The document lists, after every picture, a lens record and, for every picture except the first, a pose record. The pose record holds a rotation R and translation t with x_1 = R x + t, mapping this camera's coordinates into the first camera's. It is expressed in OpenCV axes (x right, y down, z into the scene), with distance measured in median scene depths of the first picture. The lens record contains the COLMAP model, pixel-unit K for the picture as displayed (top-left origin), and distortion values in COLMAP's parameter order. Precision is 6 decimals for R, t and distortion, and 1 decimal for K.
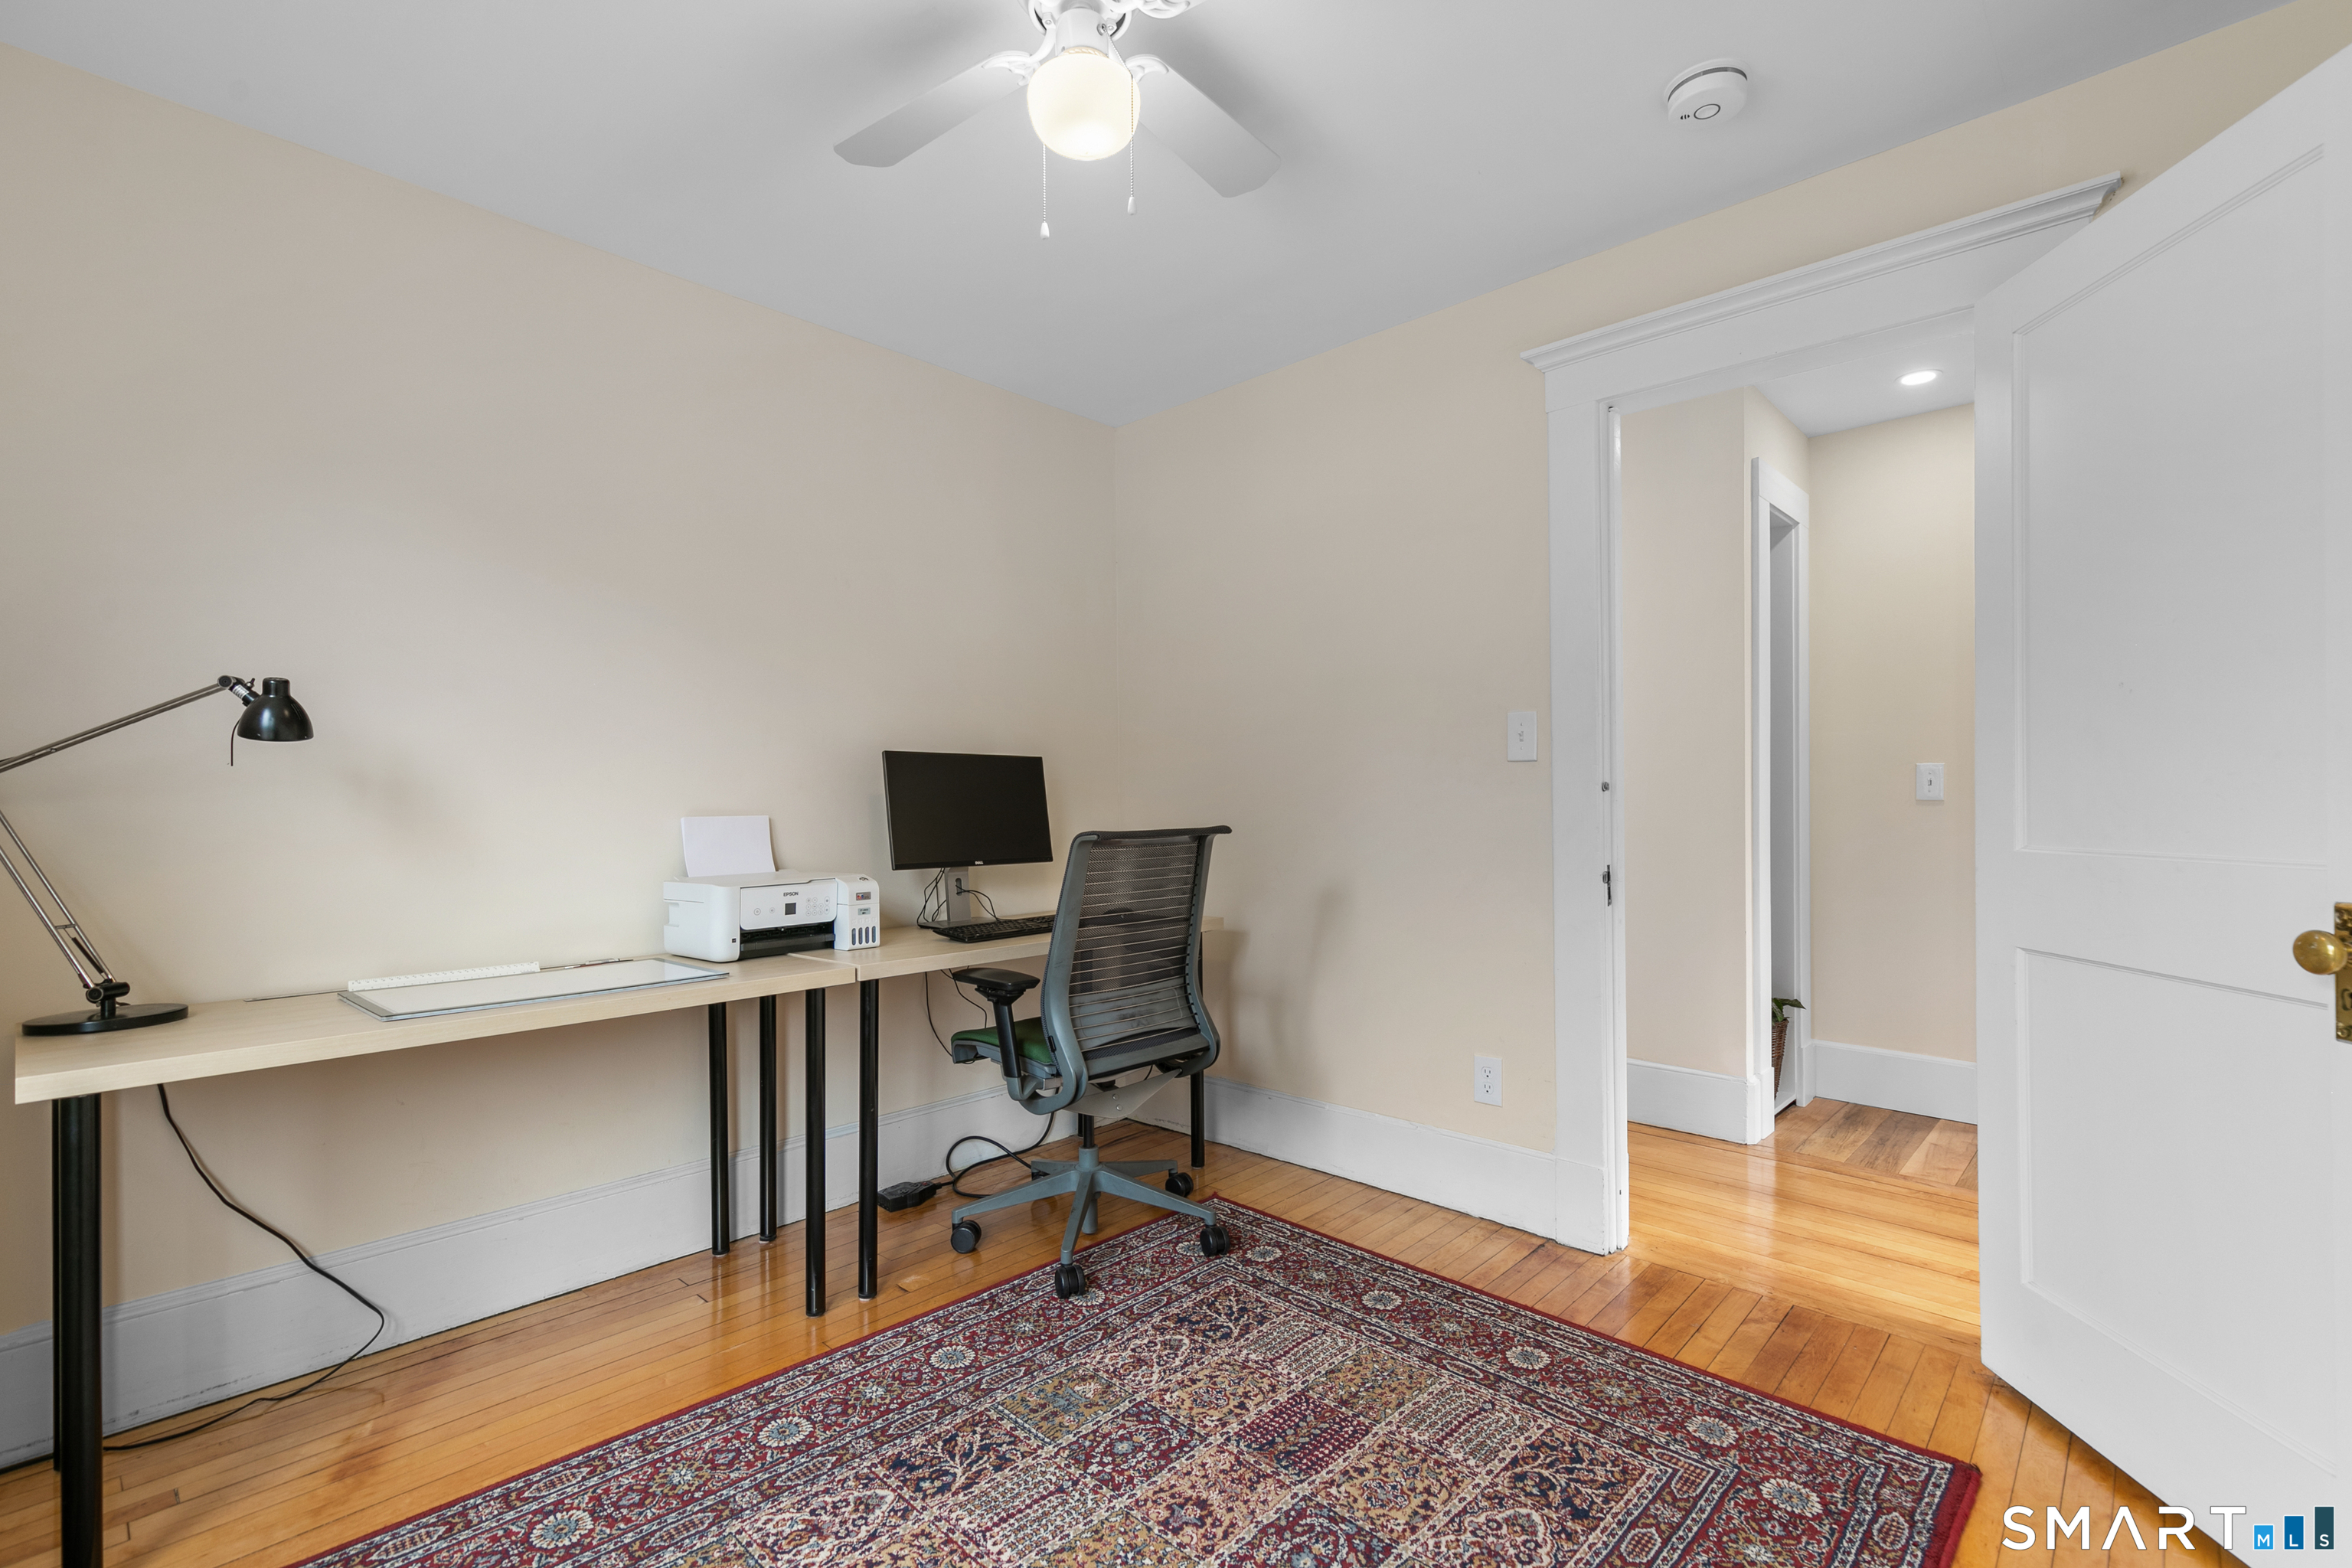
lens RADIAL K [[1077.4, 0, 1181.0], [0, 1077.4, 790.7], [0, 0, 1]] dist [0.023613, 0.000262]
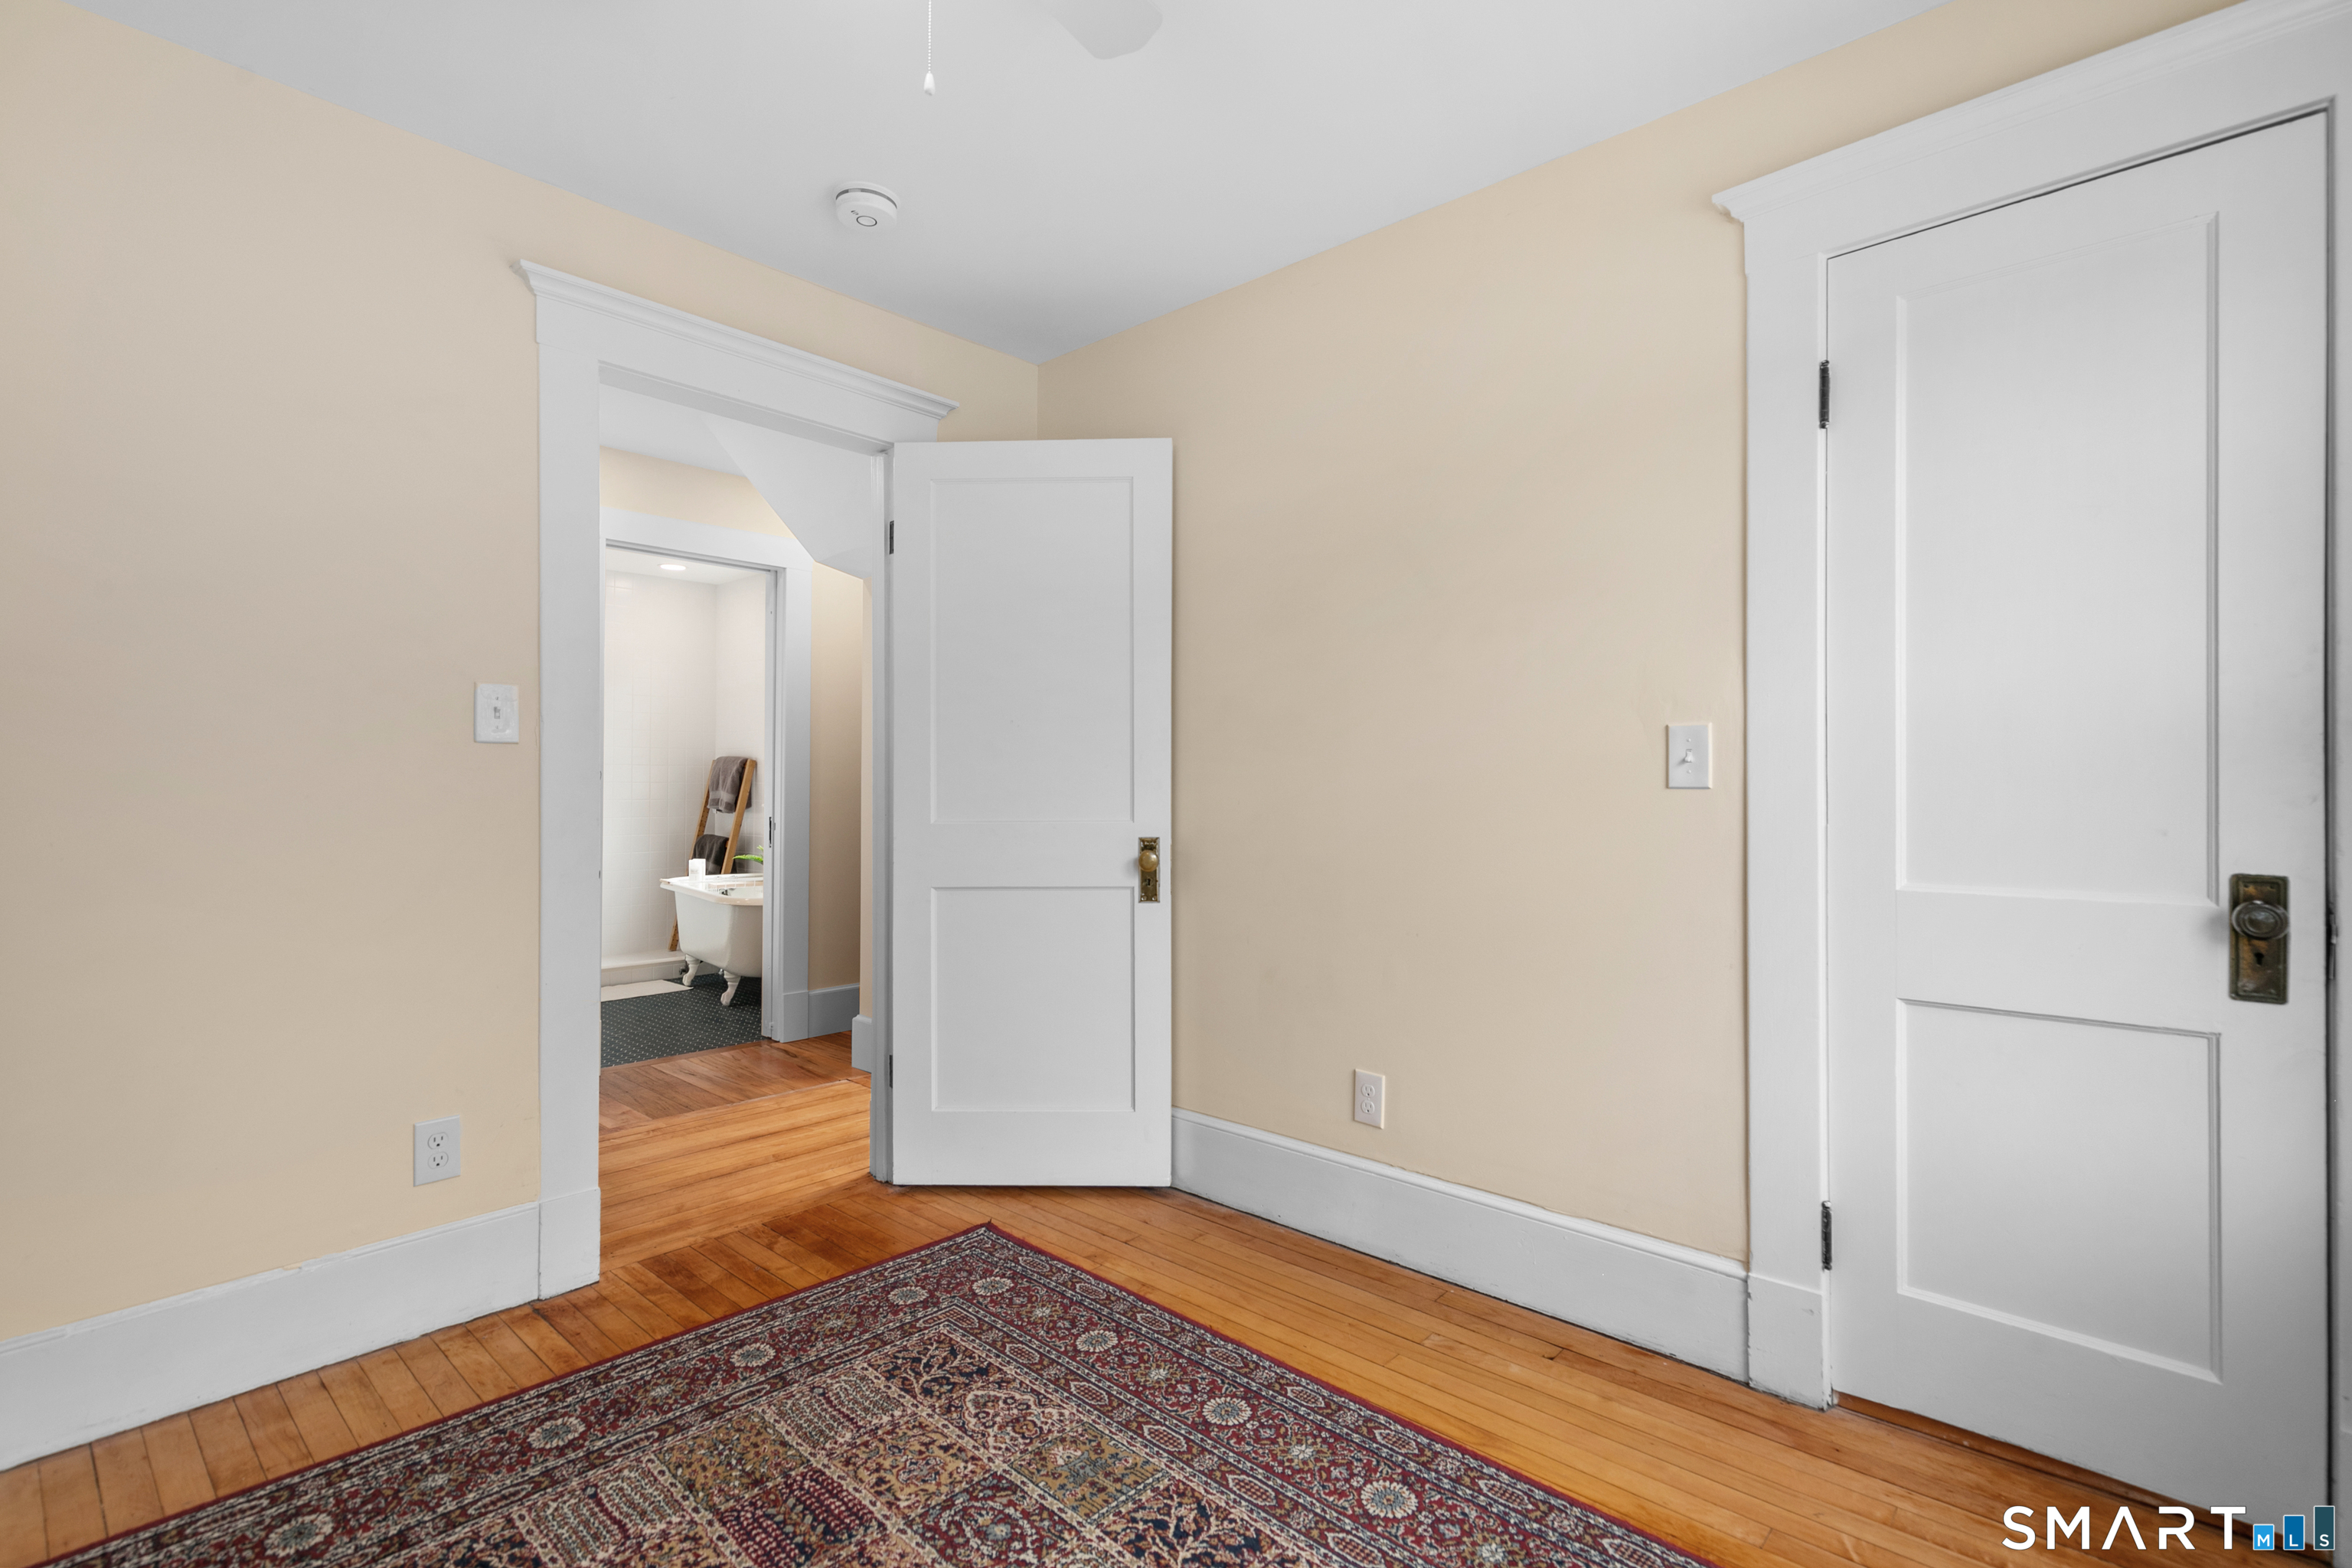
lens RADIAL K [[1077.4, 0, 1206.3], [0, 1077.4, 785.7], [0, 0, 1]] dist [0.023613, 0.000262]
pose [[-0.012040, 0.003916, 0.999920, -0.614048], [-0.000945, 0.999992, -0.003928, 0.009838], [-0.999927, -0.000992, -0.012036, 0.552726]]
